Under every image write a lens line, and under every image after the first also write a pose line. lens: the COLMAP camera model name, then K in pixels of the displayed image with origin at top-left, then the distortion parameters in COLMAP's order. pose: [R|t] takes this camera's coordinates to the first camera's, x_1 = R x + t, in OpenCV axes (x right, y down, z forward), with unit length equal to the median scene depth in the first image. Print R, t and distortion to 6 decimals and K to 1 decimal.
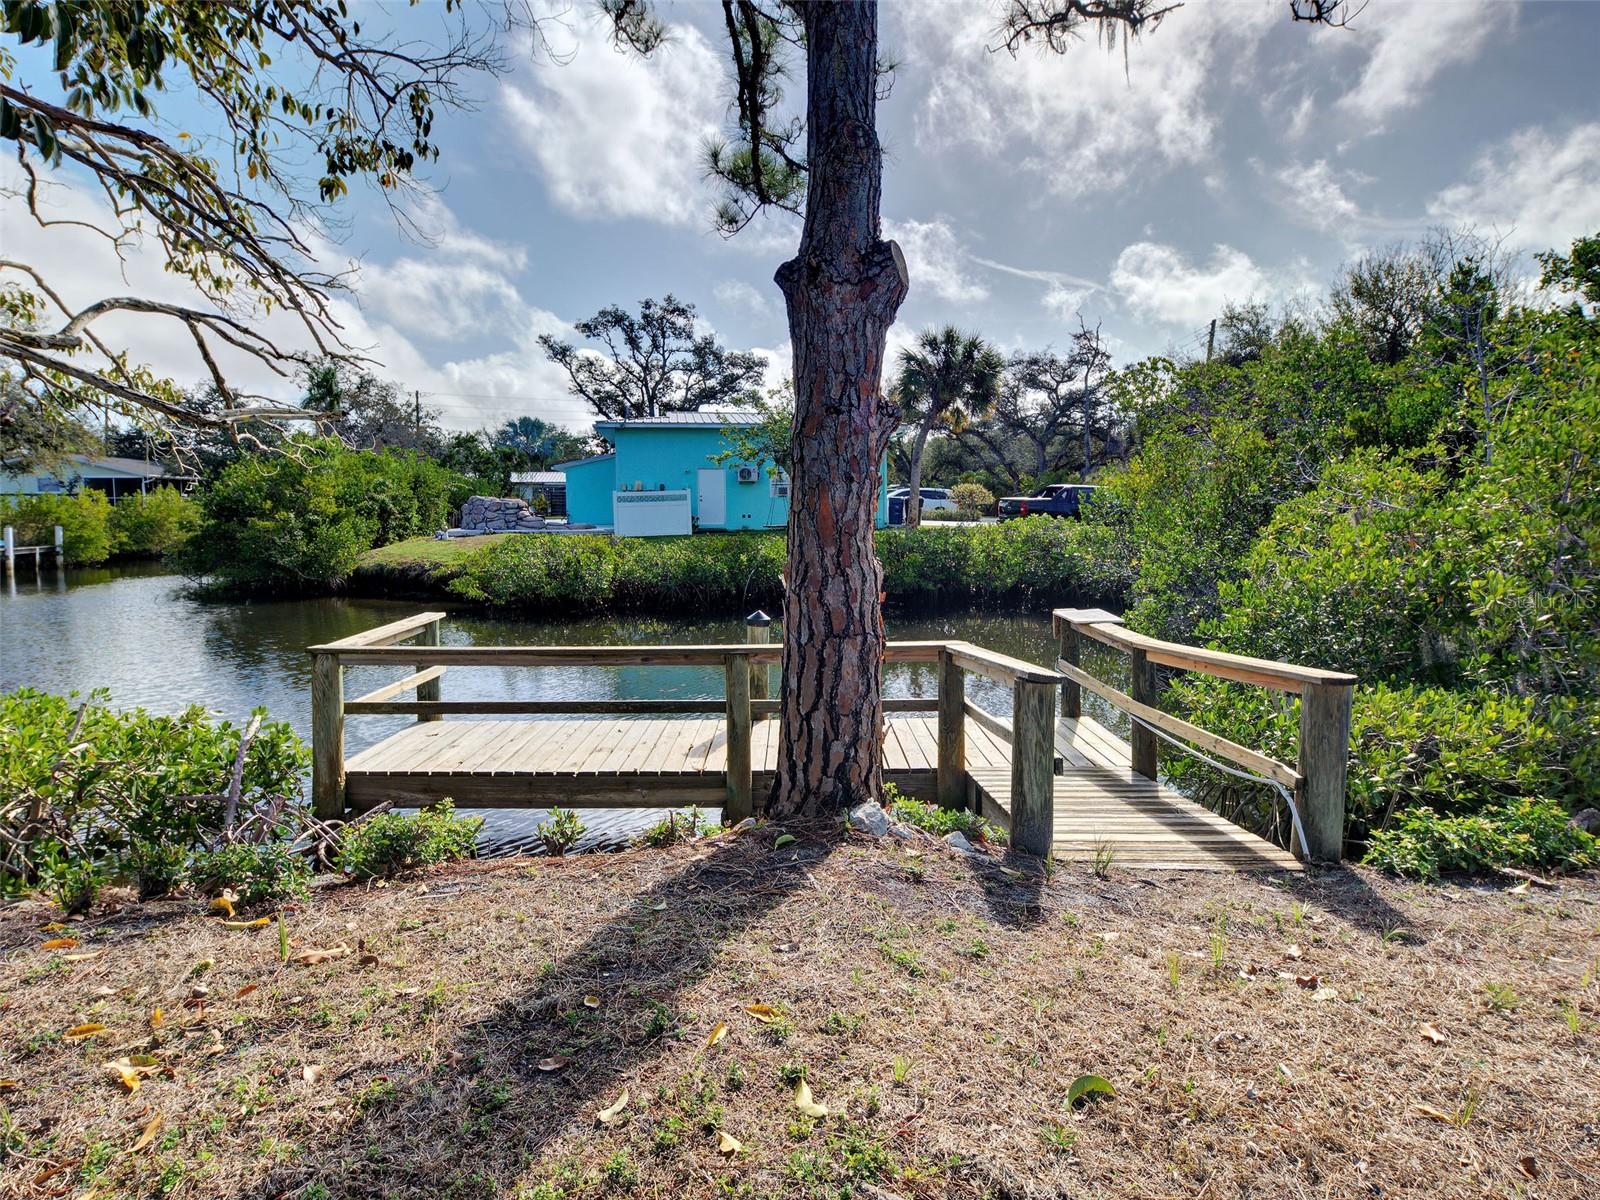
lens RADIAL K [[890.1, 0, 793.9], [0, 890.1, 614.0], [0, 0, 1]] dist [0.015797, 0.001530]
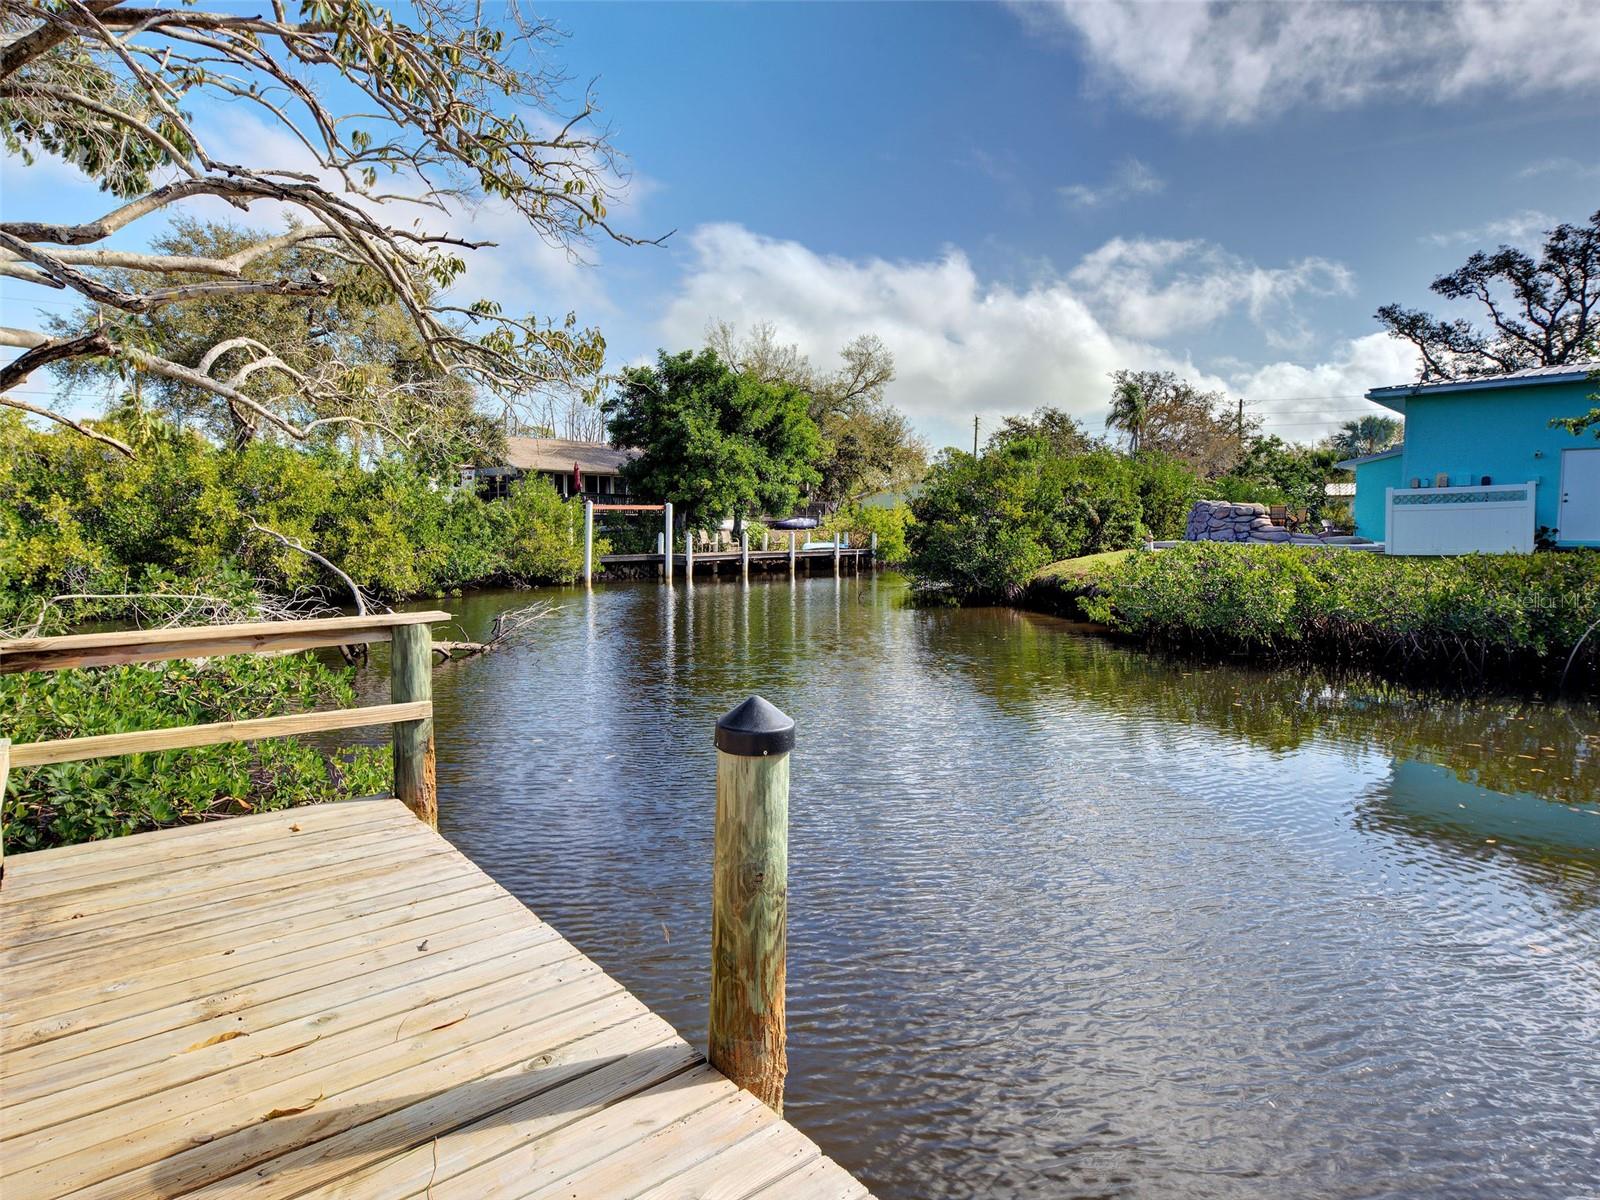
lens RADIAL K [[890.1, 0, 793.9], [0, 890.1, 614.0], [0, 0, 1]] dist [0.015797, 0.001530]
pose [[0.634942, 0.084626, -0.767911, 0.023880], [-0.103012, 0.994381, 0.024410, -0.005426], [0.765662, 0.063605, 0.640091, 0.107435]]
